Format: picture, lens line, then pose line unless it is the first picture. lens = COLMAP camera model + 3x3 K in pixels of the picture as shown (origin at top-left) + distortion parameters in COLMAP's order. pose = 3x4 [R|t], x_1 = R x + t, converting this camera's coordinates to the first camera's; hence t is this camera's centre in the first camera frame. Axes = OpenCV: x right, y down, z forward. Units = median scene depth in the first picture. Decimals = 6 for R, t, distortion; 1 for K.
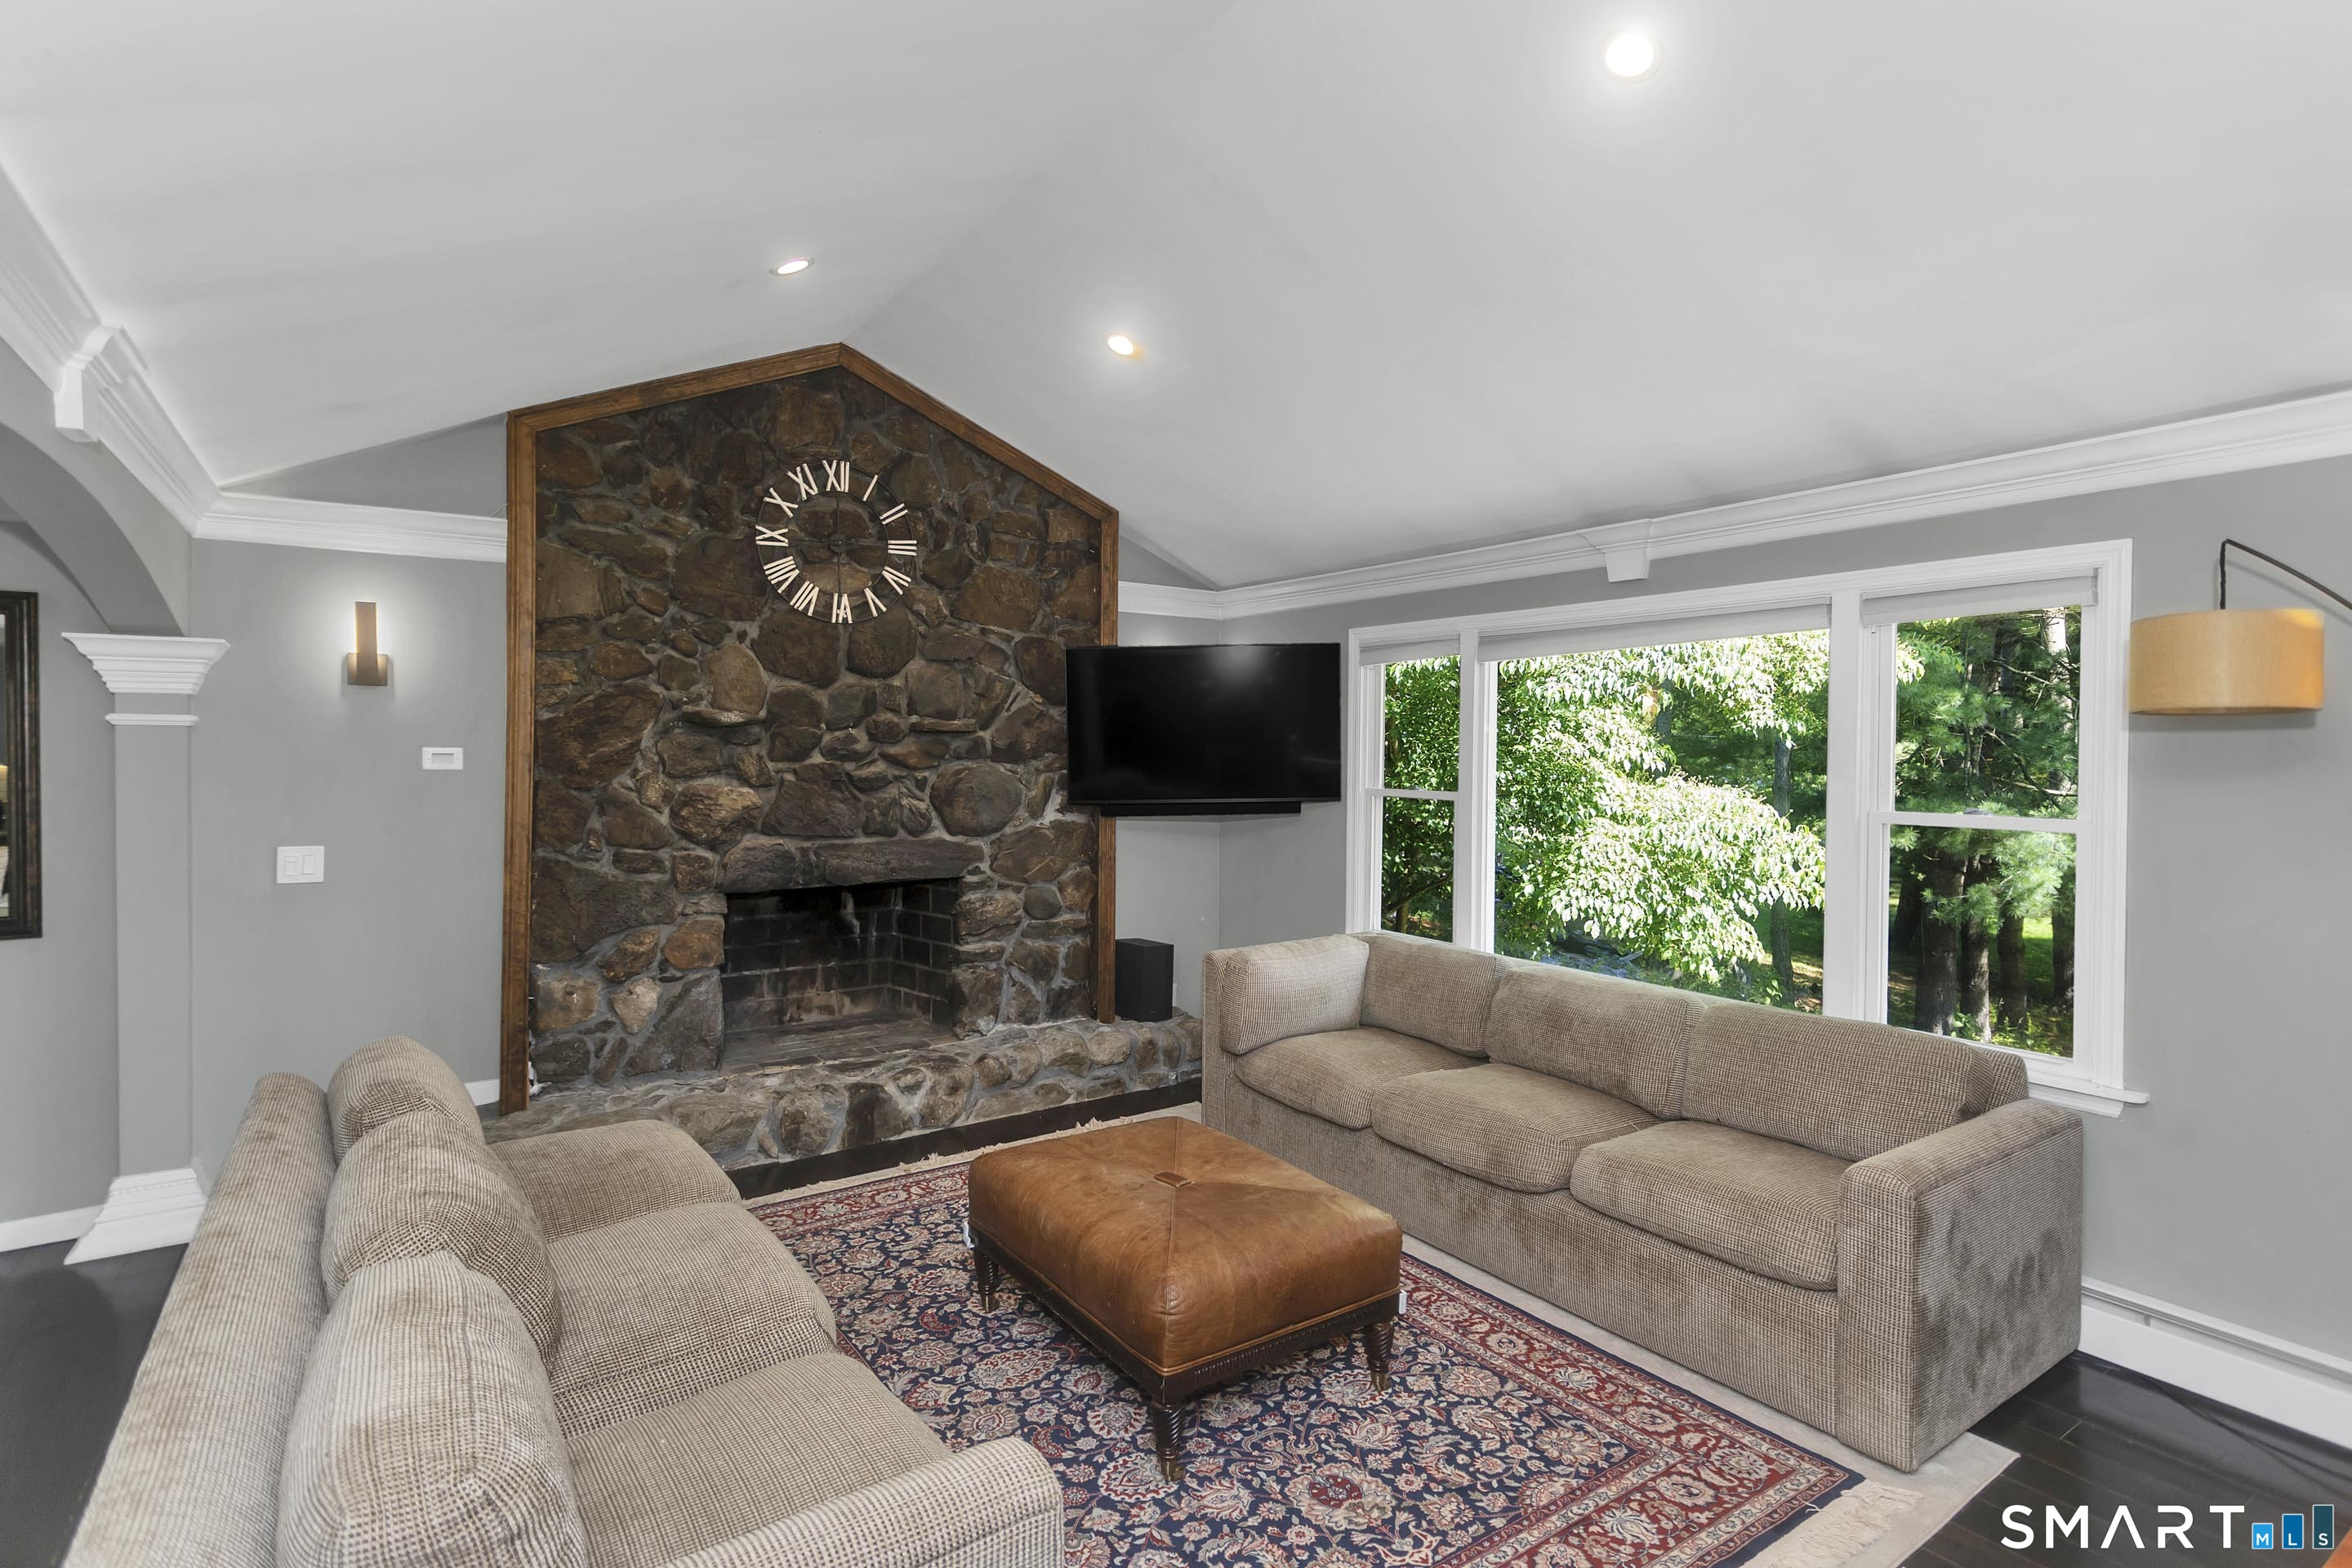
lens RADIAL K [[1178.8, 0, 1211.5], [0, 1178.8, 760.1], [0, 0, 1]] dist [0.001380, 0.001110]
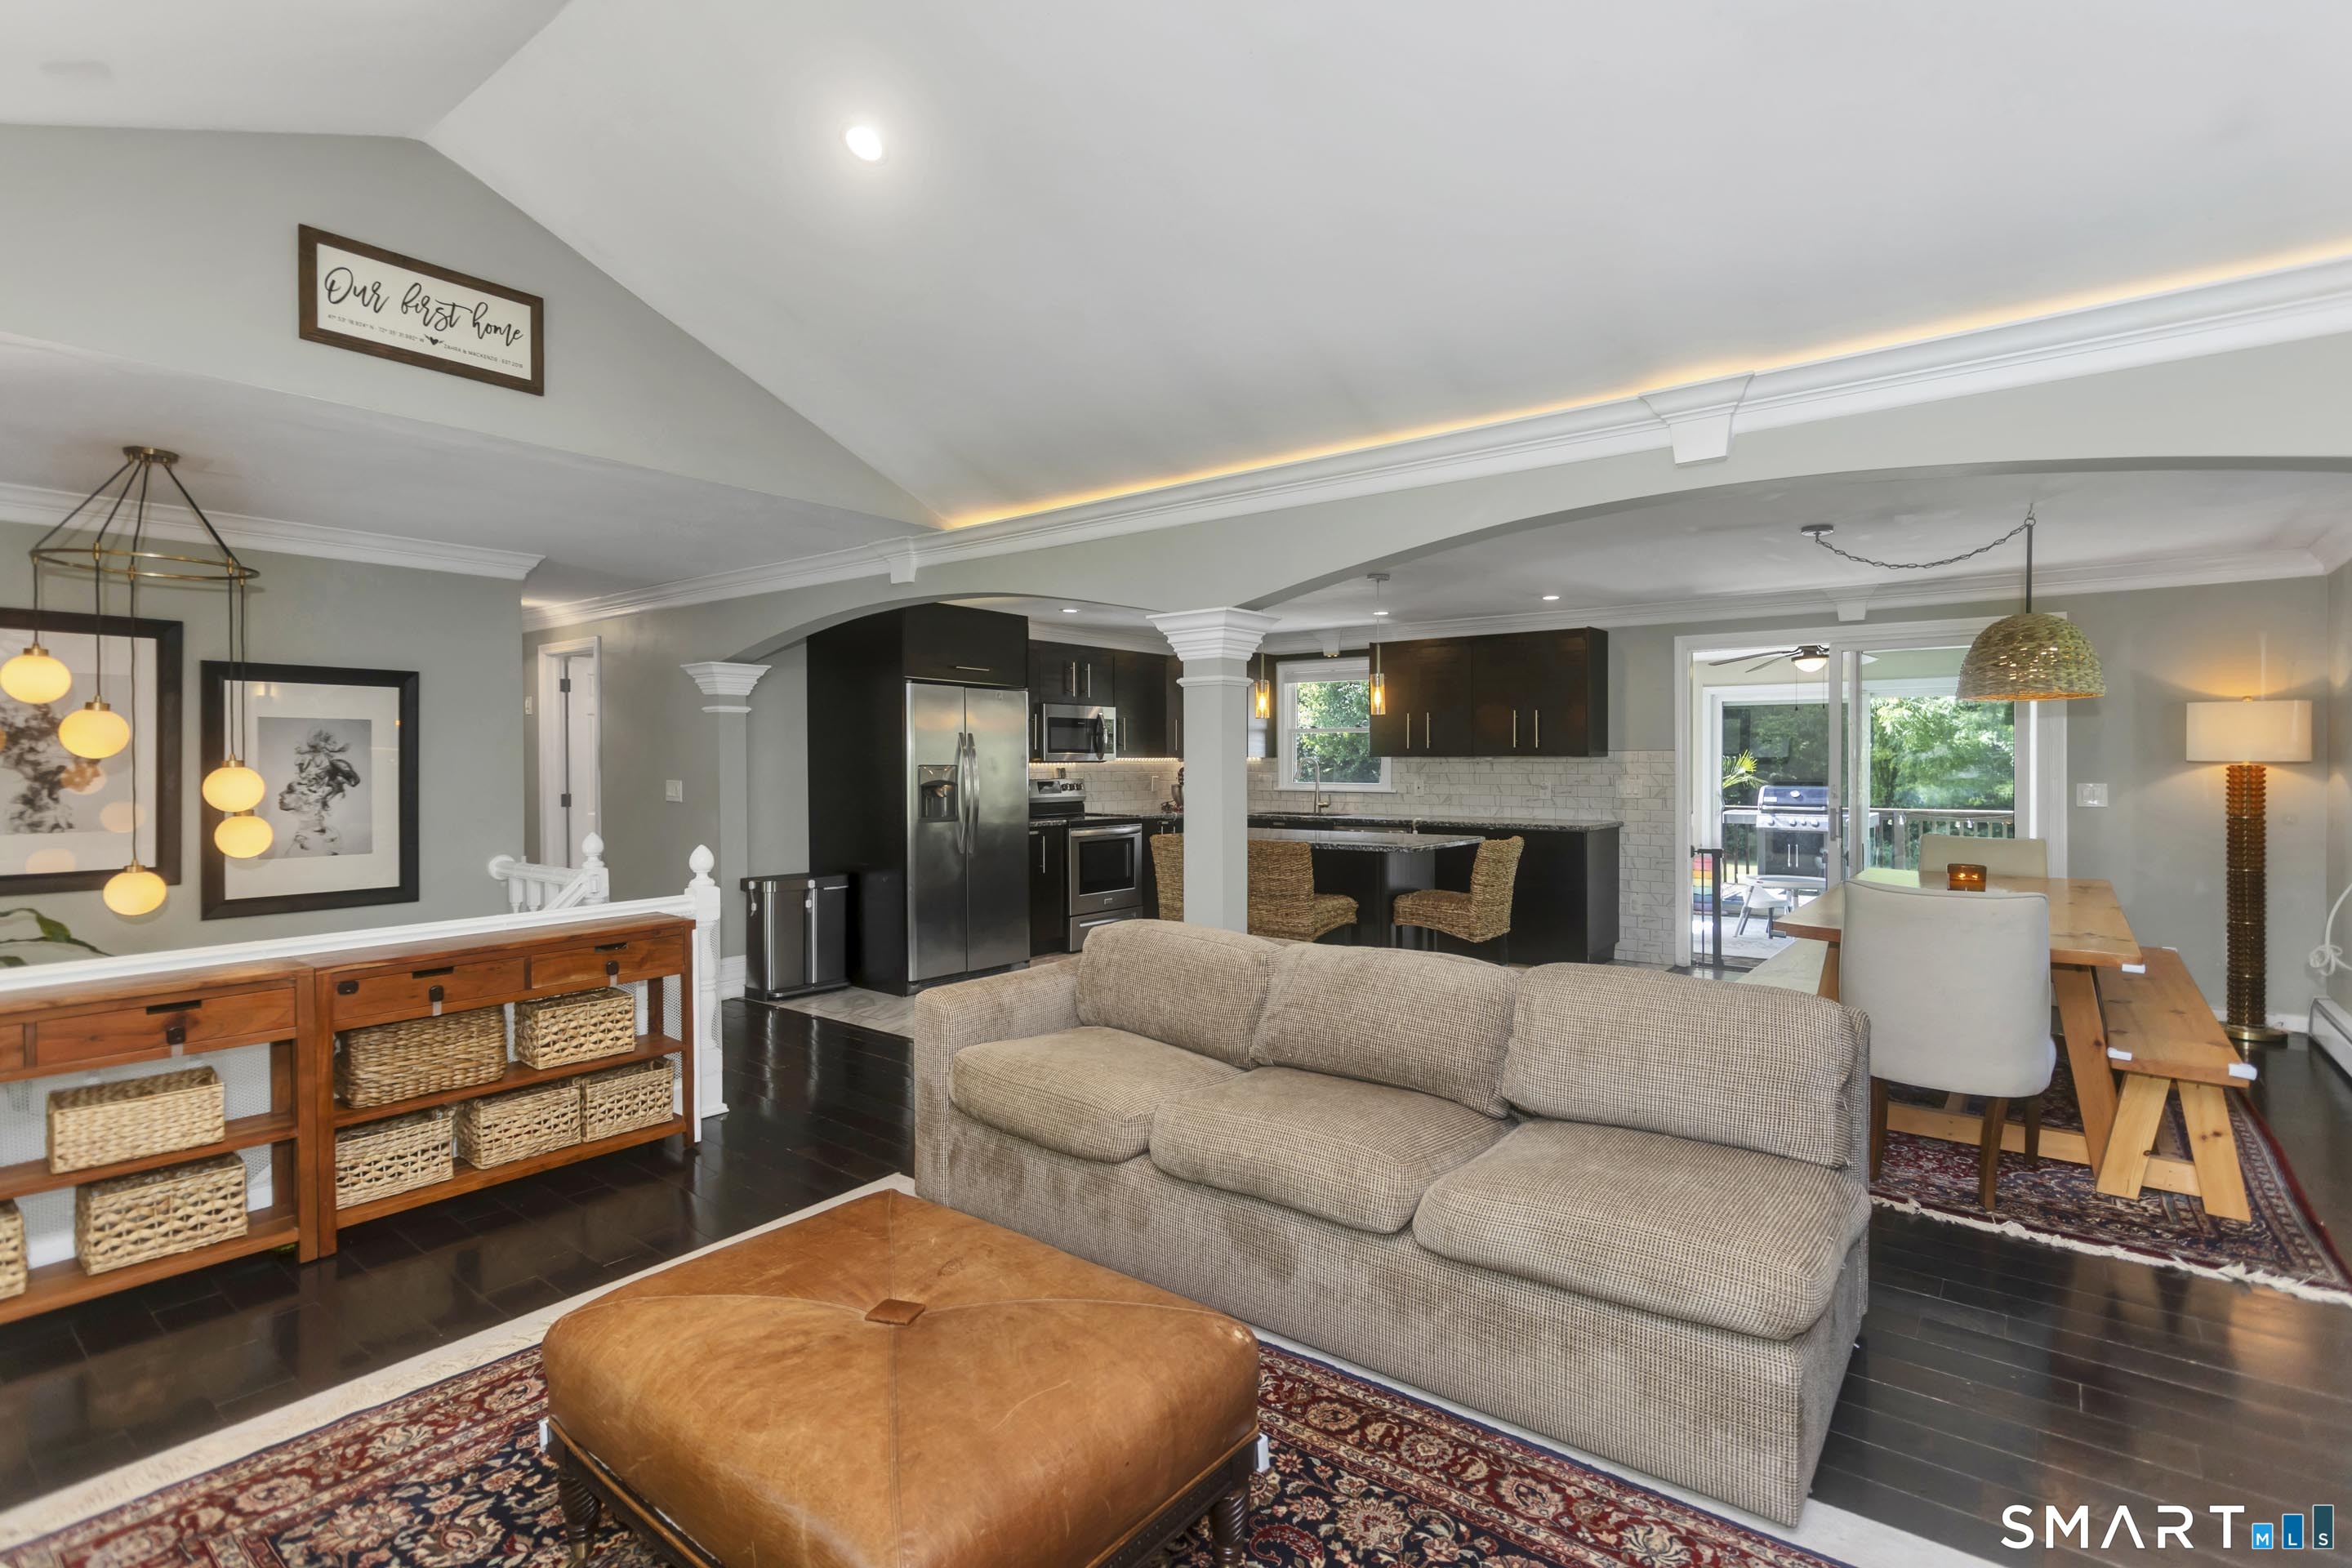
lens RADIAL K [[1104.4, 0, 1207.6], [0, 1104.4, 773.4], [0, 0, 1]] dist [-0.001103, -0.000046]
pose [[-0.955343, 0.000593, -0.295499, -0.009898], [-0.006003, 0.999753, 0.021412, 0.031682], [0.295438, 0.022230, -0.955103, 1.000939]]
